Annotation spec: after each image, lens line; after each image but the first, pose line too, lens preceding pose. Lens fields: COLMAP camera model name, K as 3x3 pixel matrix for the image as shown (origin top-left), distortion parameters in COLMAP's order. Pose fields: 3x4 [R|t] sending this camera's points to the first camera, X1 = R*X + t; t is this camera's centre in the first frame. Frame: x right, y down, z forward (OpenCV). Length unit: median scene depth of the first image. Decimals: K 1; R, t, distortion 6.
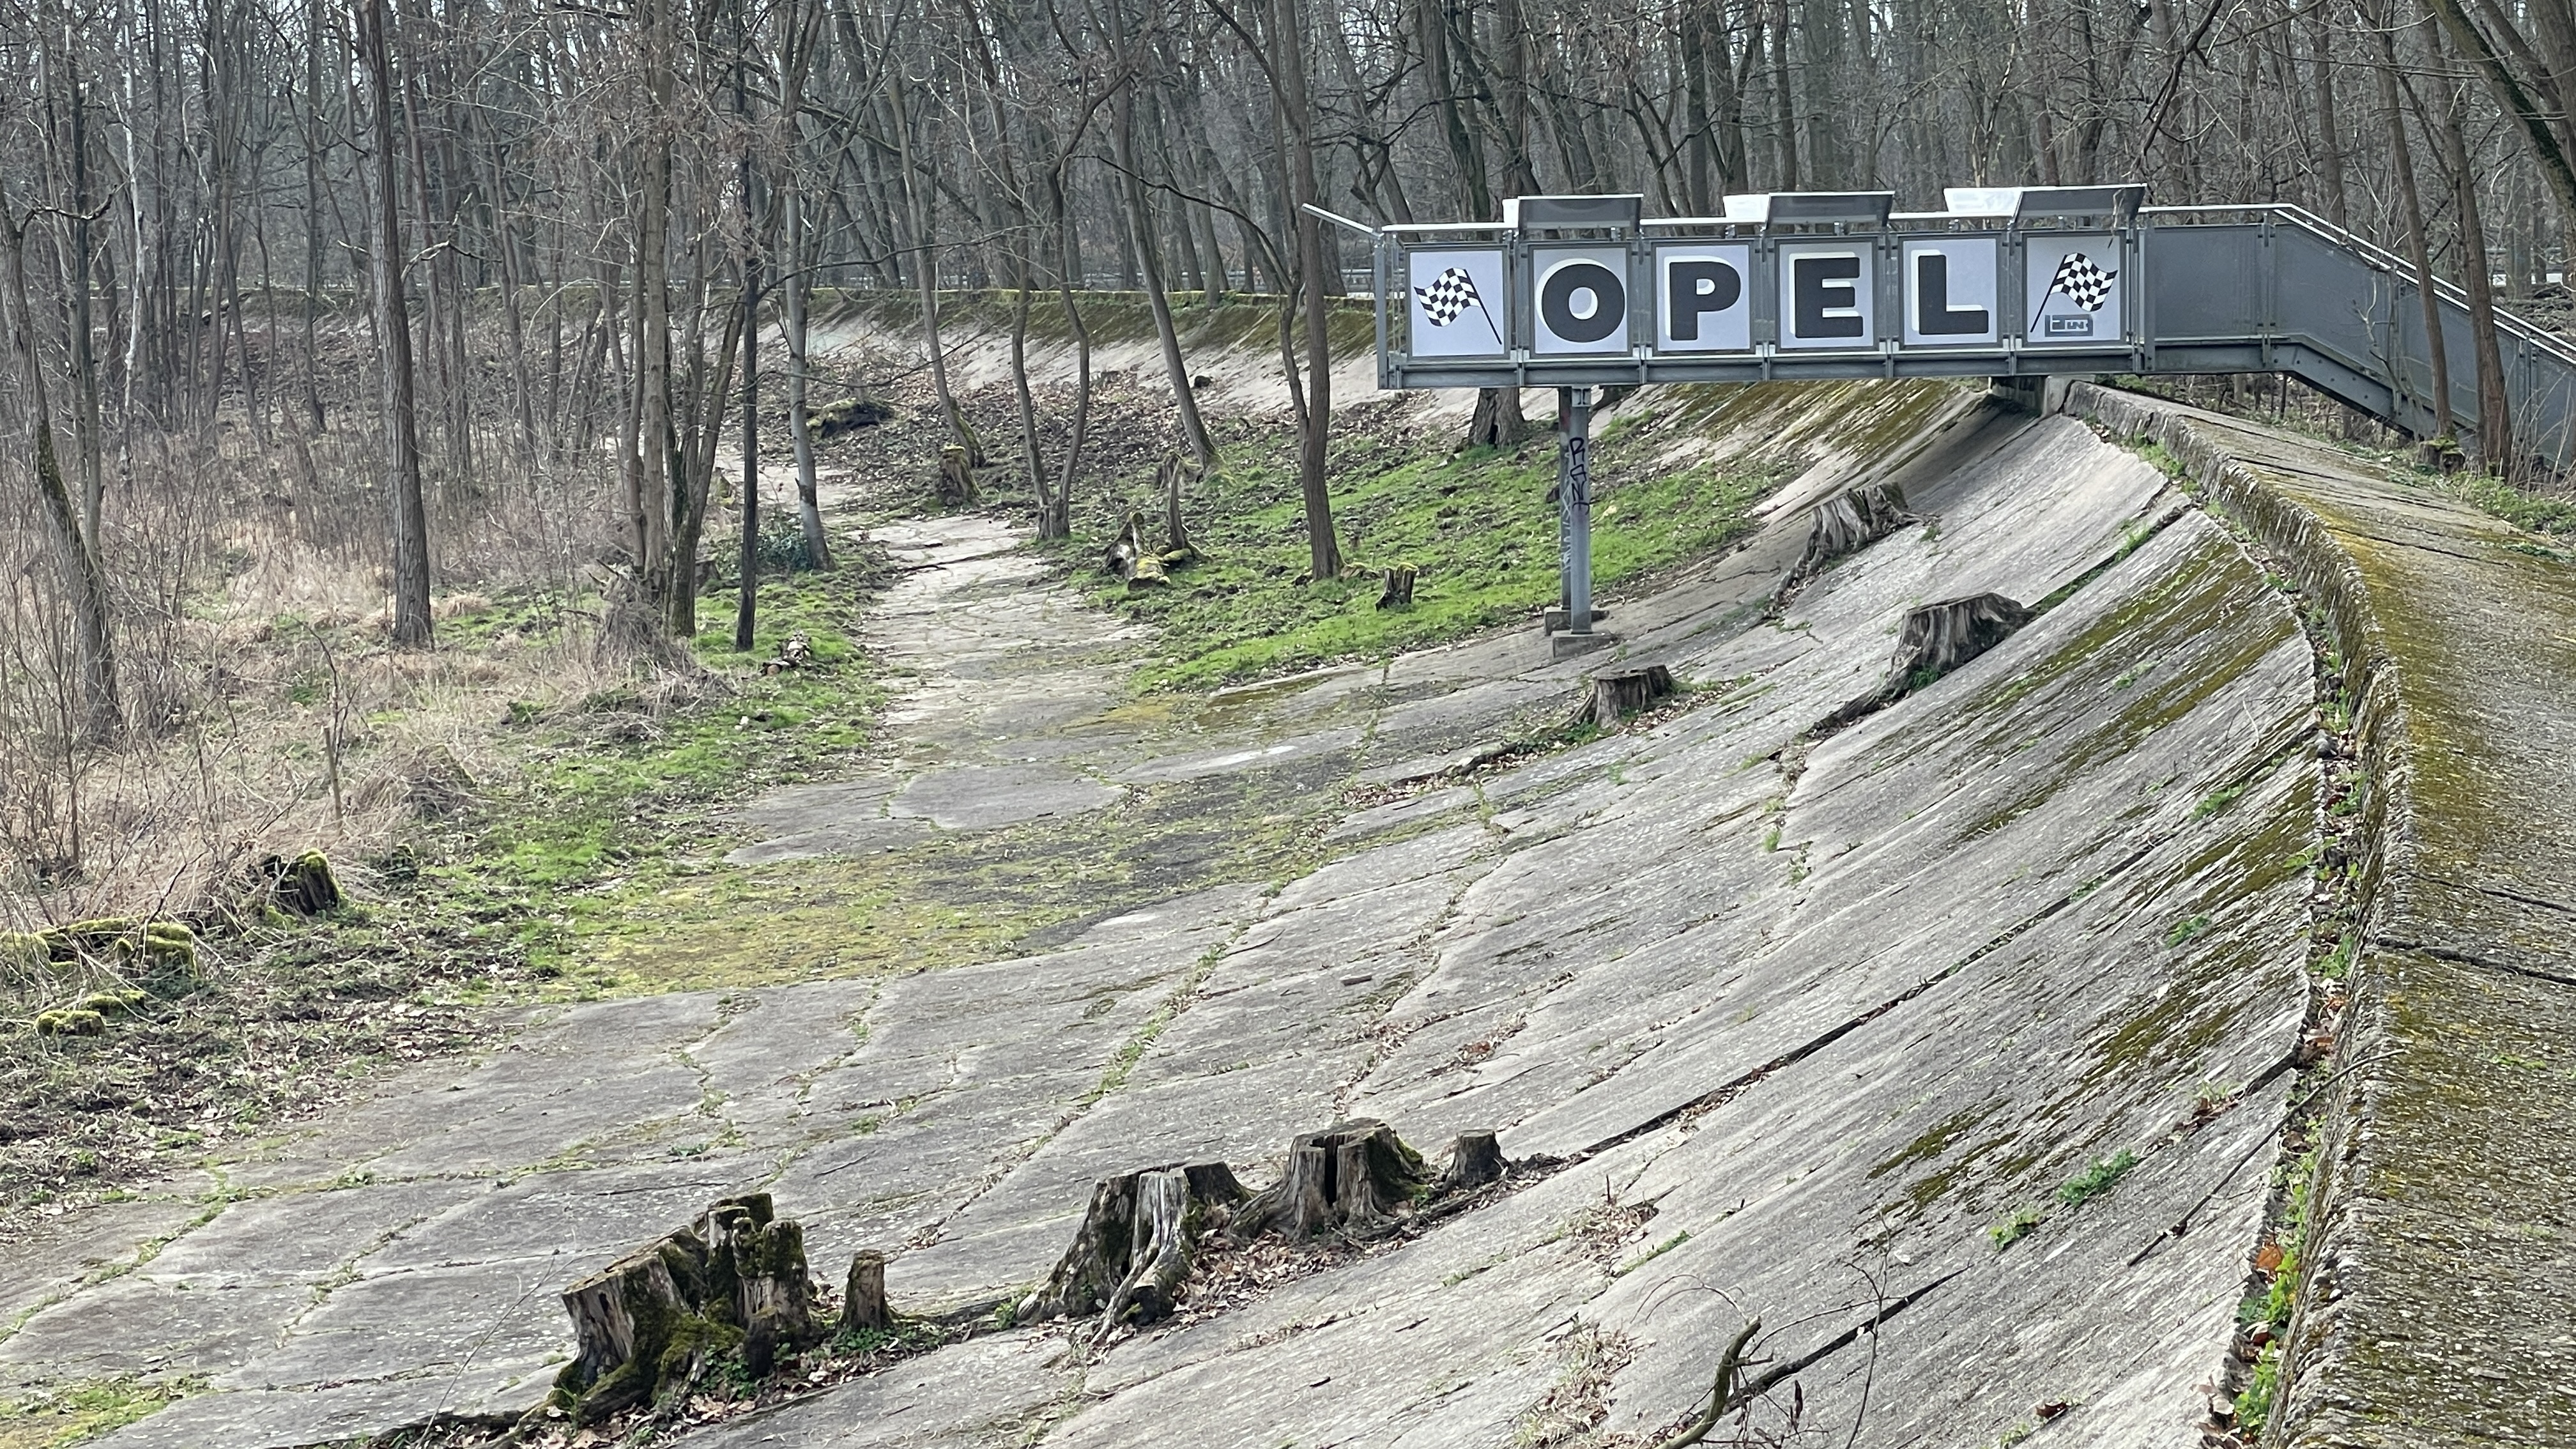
lens RADIAL K [[4643.2, 0, 1288.0], [0, 4643.2, 724.5], [0, 0, 1]] dist [0.172094, -0.015118]
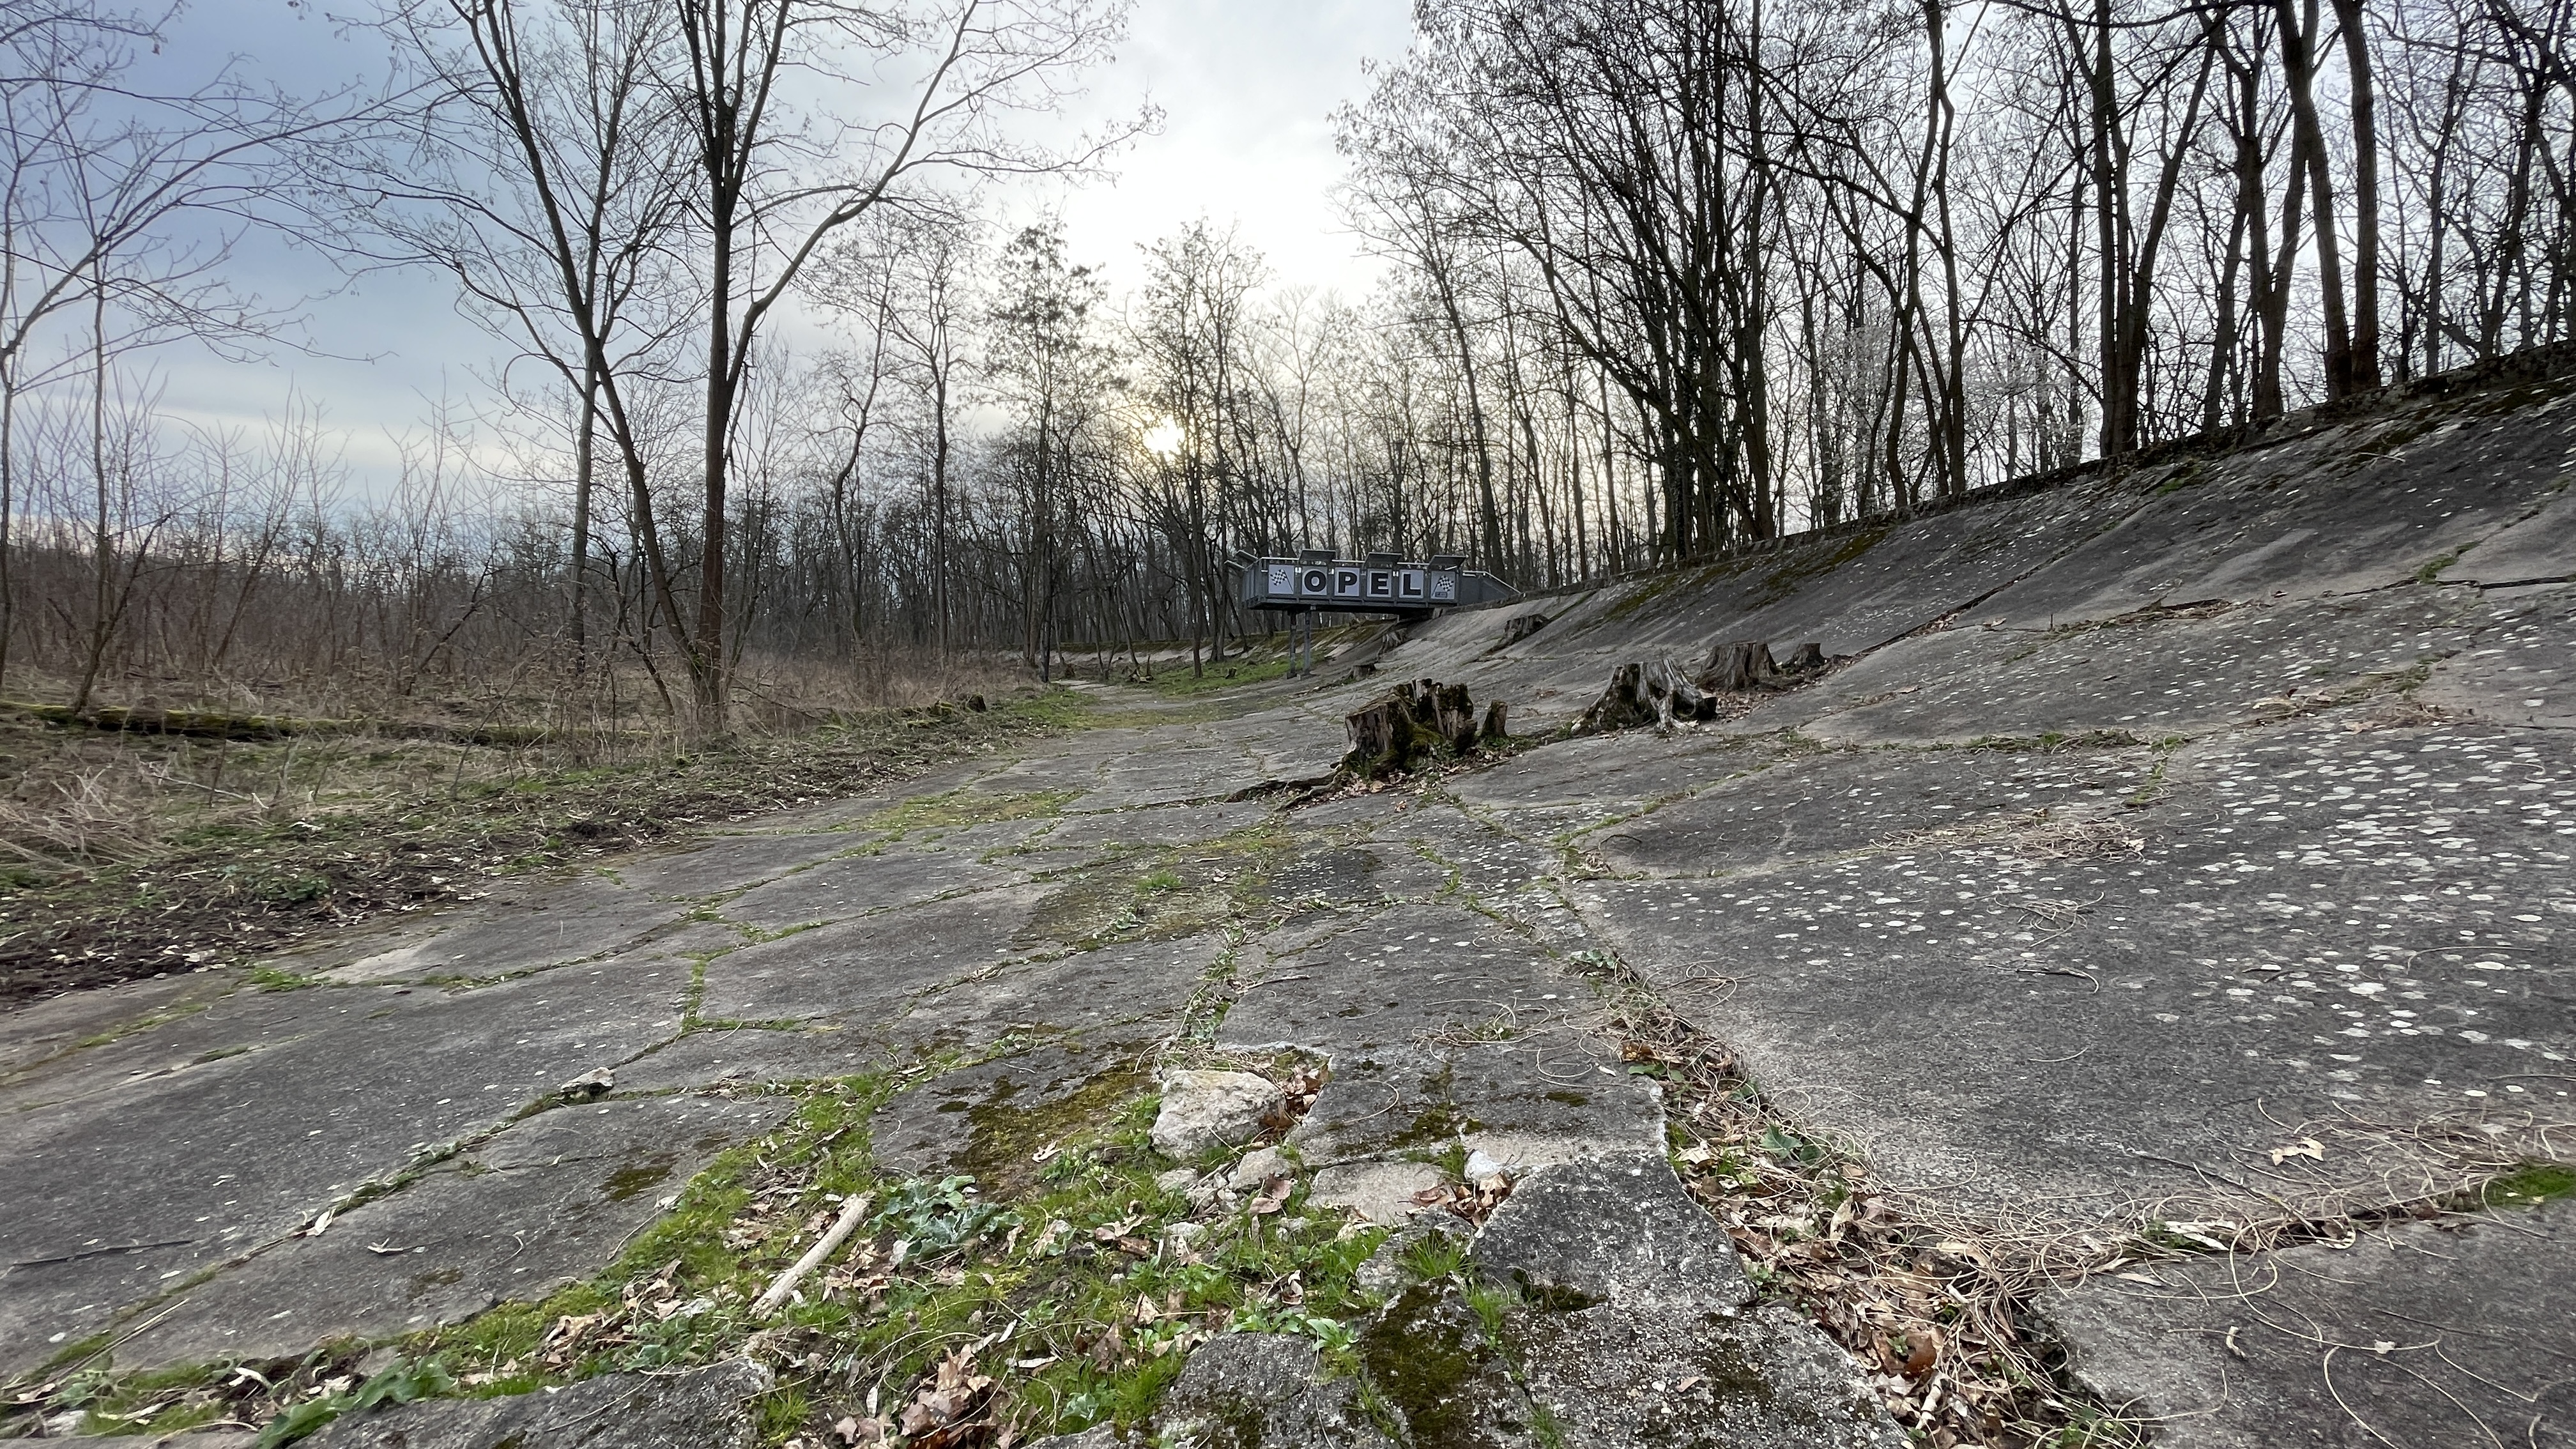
lens RADIAL K [[978.3, 0, 1288.0], [0, 978.3, 724.5], [0, 0, 1]] dist [-0.007829, 0.000133]
pose [[0.978856, 0.038435, 0.200907, -0.126491], [-0.029545, 0.998455, -0.047064, 0.069815], [-0.202405, 0.040133, 0.978479, 0.286933]]
